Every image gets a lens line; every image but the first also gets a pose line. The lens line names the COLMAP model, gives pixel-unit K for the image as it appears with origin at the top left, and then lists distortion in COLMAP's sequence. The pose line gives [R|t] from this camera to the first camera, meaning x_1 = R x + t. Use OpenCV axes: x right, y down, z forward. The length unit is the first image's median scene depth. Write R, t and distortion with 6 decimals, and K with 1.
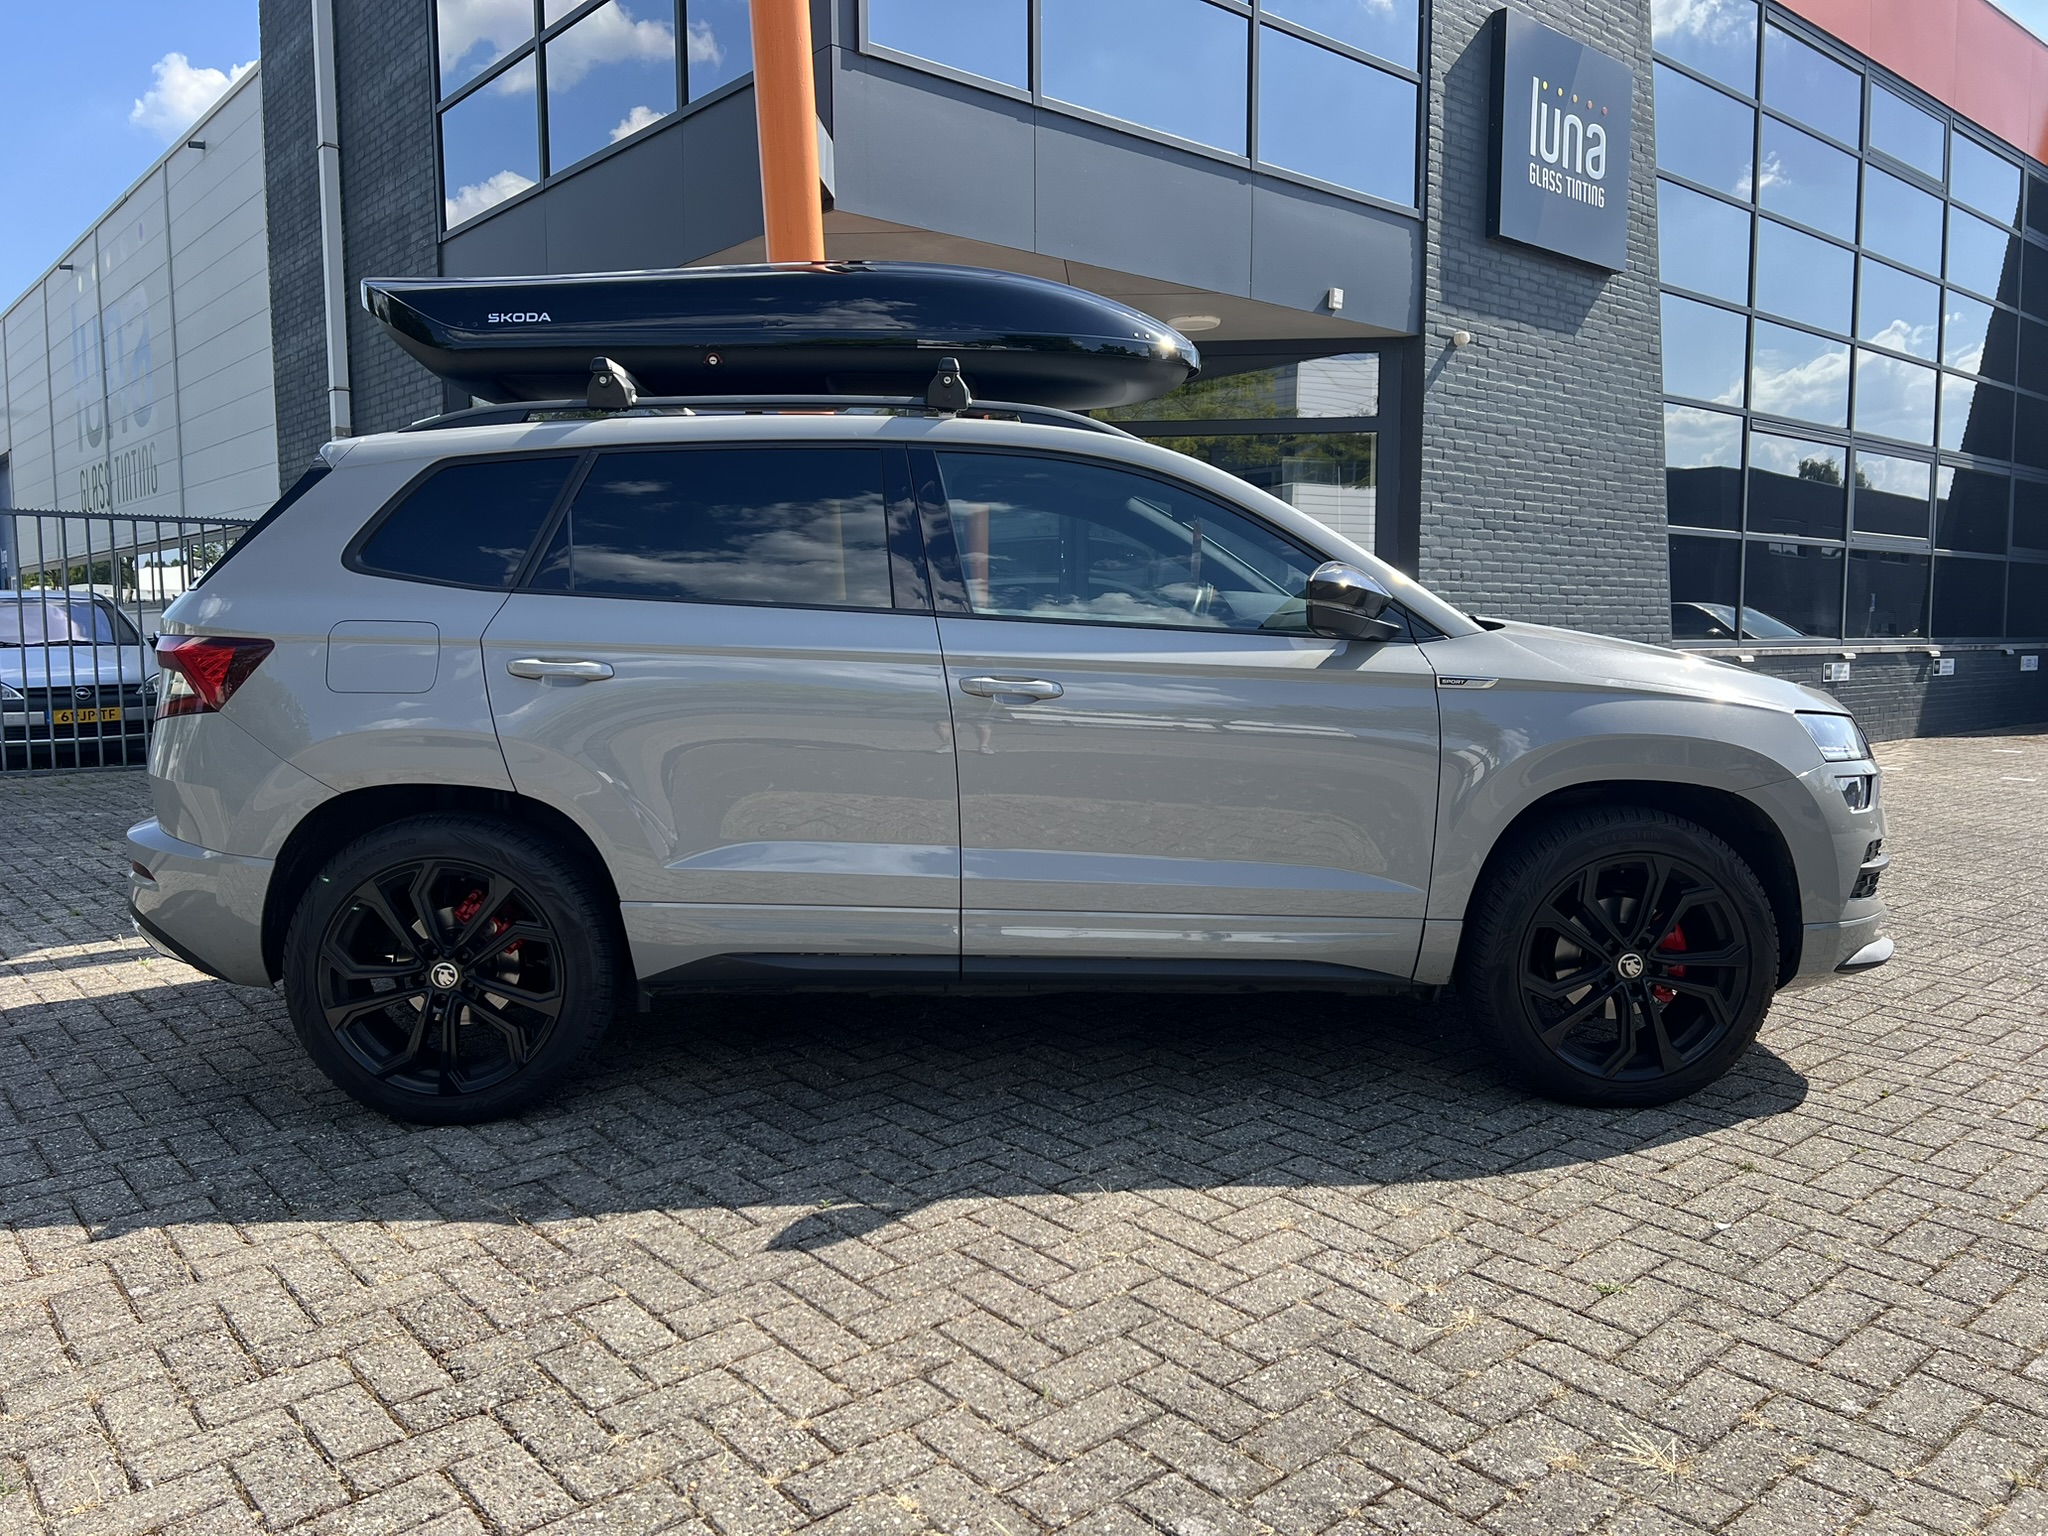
lens RADIAL K [[1539.2, 0, 1019.2], [0, 1539.2, 770.8], [0, 0, 1]] dist [0.045550, -0.049985]
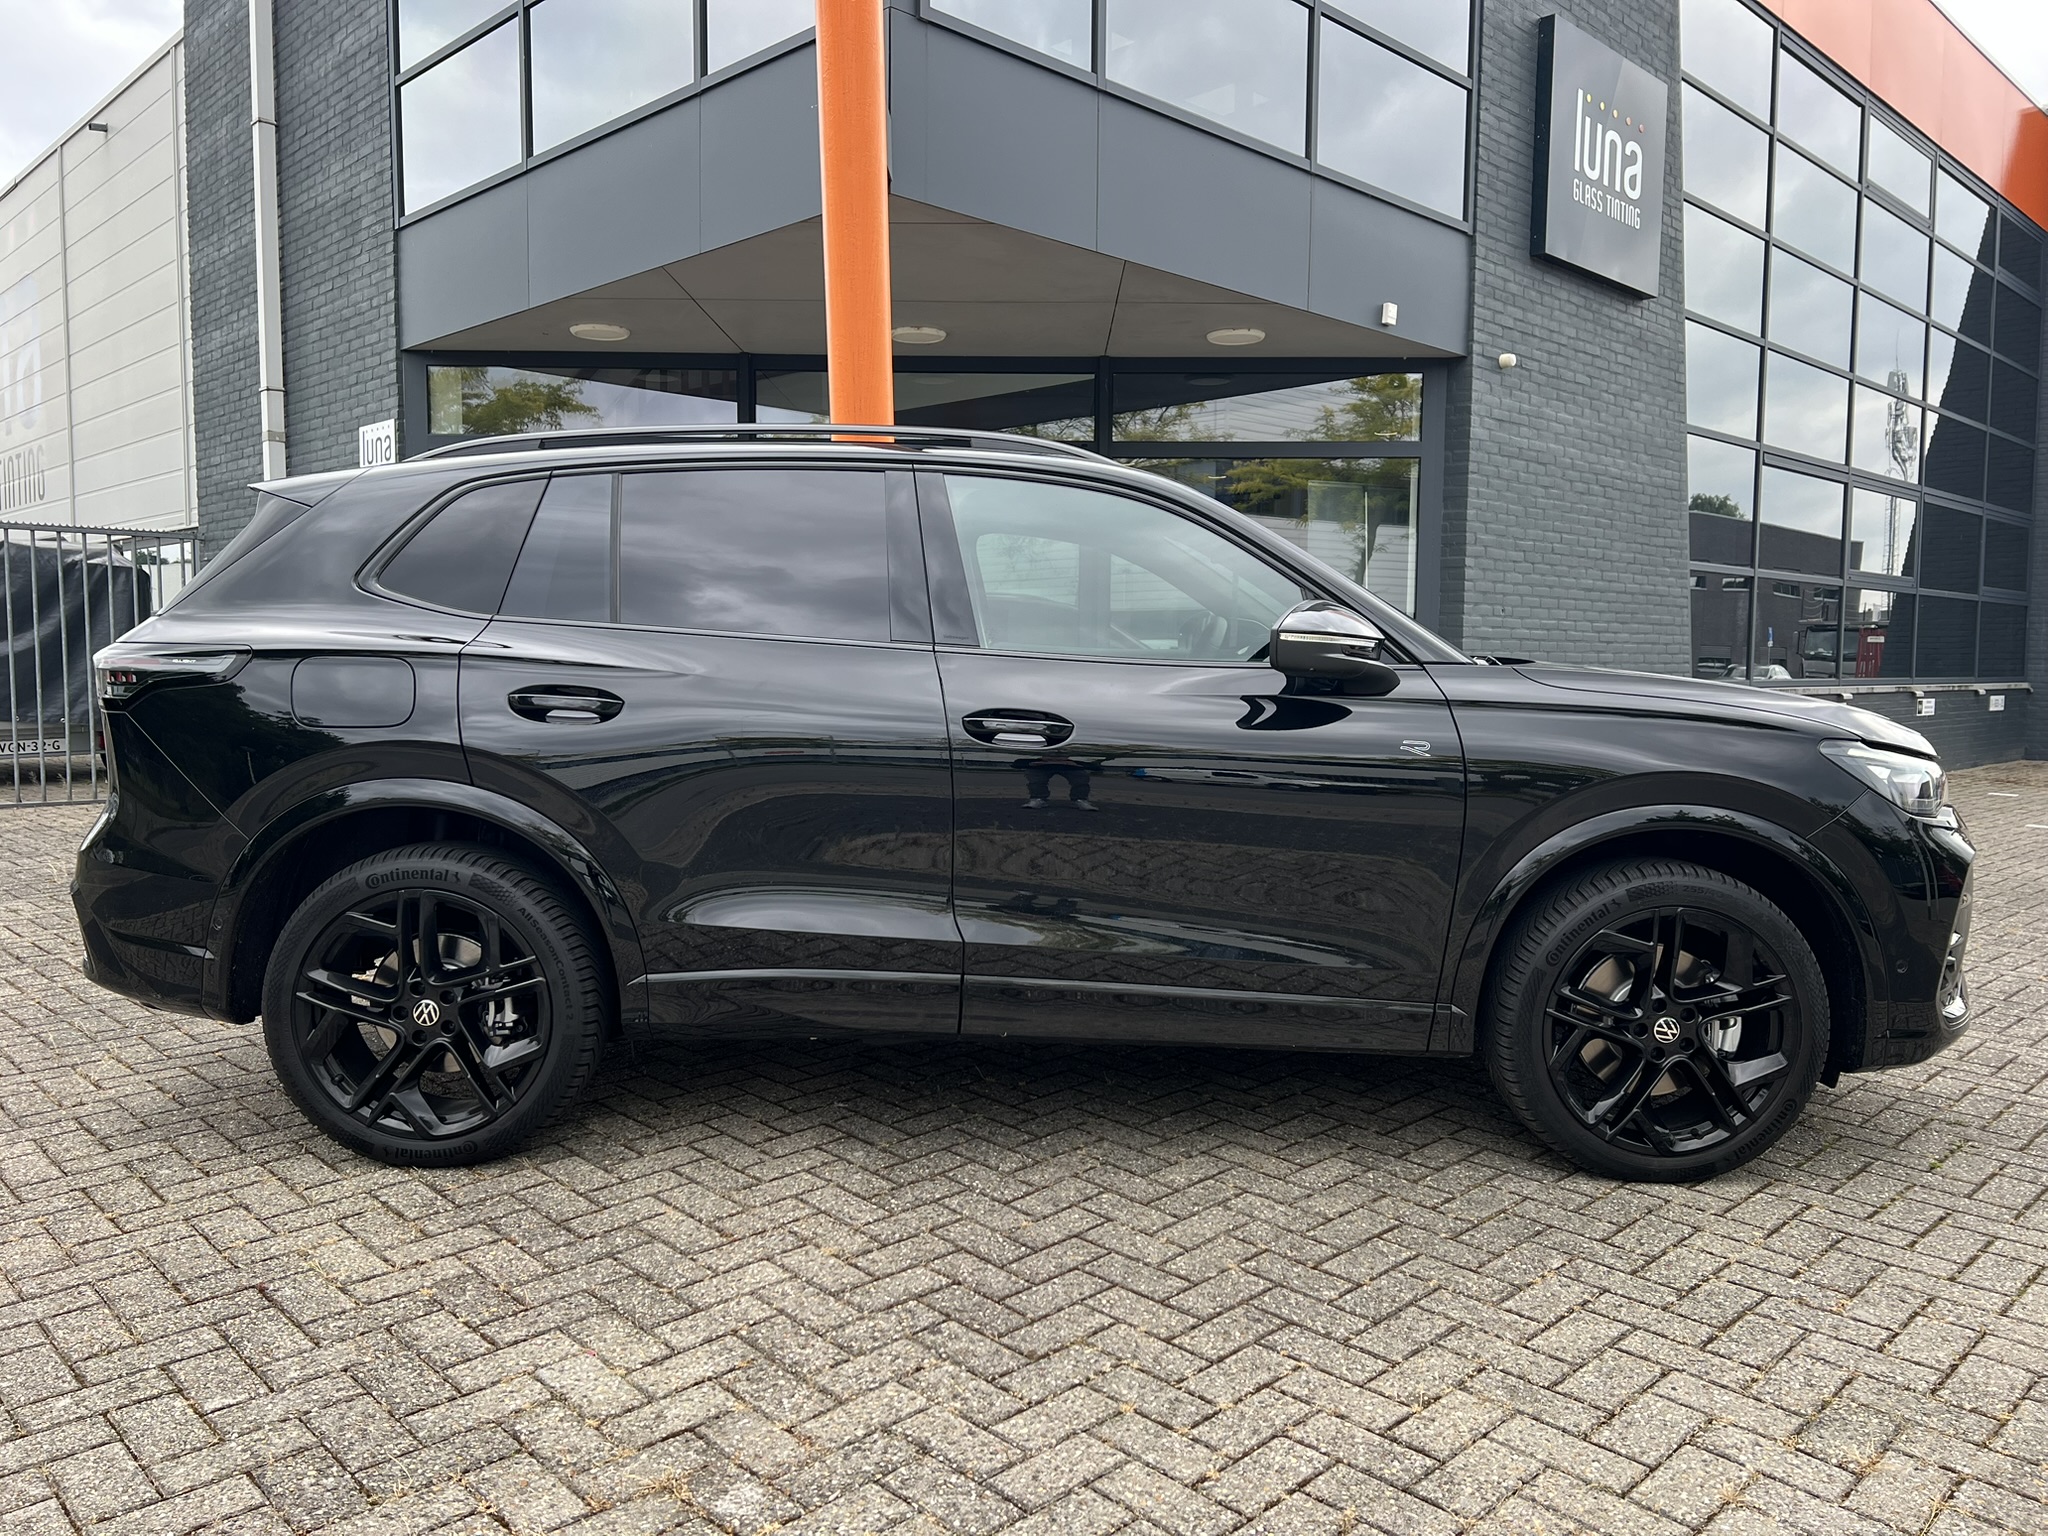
lens RADIAL K [[1539.2, 0, 1022.1], [0, 1539.2, 770.0], [0, 0, 1]] dist [0.045550, -0.049985]
pose [[0.997830, 0.006351, 0.065535, -0.080570], [-0.005392, 0.999876, -0.014793, -0.016801], [-0.065620, 0.014408, 0.997741, 0.095342]]
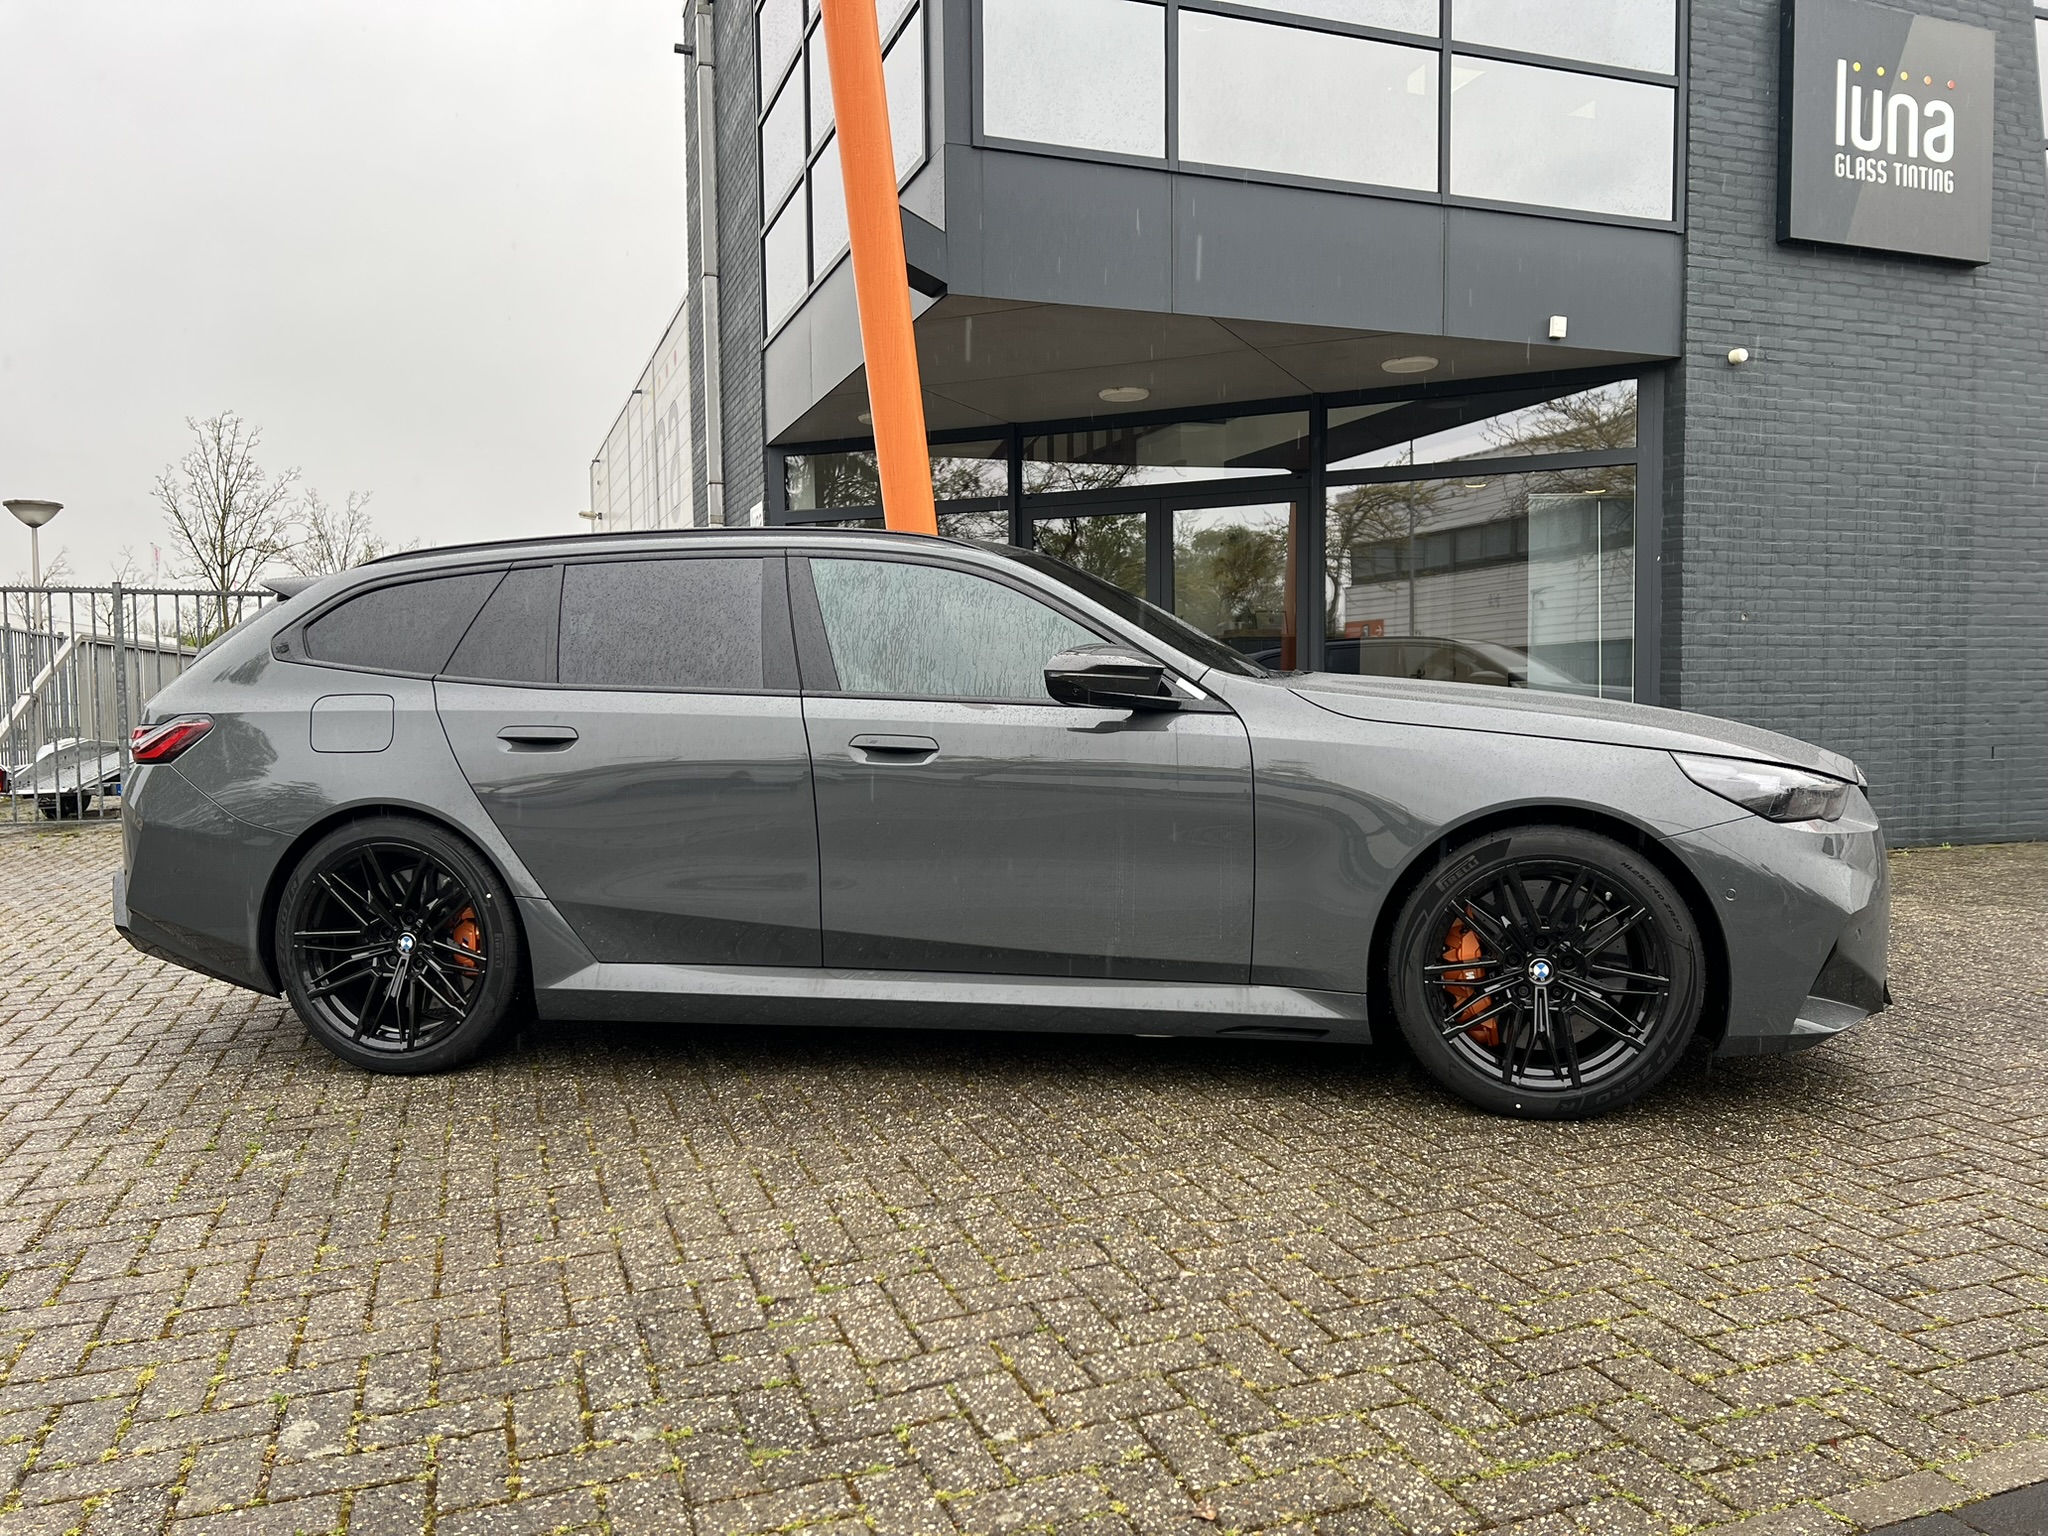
lens RADIAL K [[1539.2, 0, 1030.6], [0, 1539.2, 776.1], [0, 0, 1]] dist [0.045550, -0.049985]
pose [[0.937153, 0.010374, -0.348764, 0.251706], [-0.023158, 0.999203, -0.032503, 0.006014], [0.348149, 0.038537, 0.936647, 0.019041]]
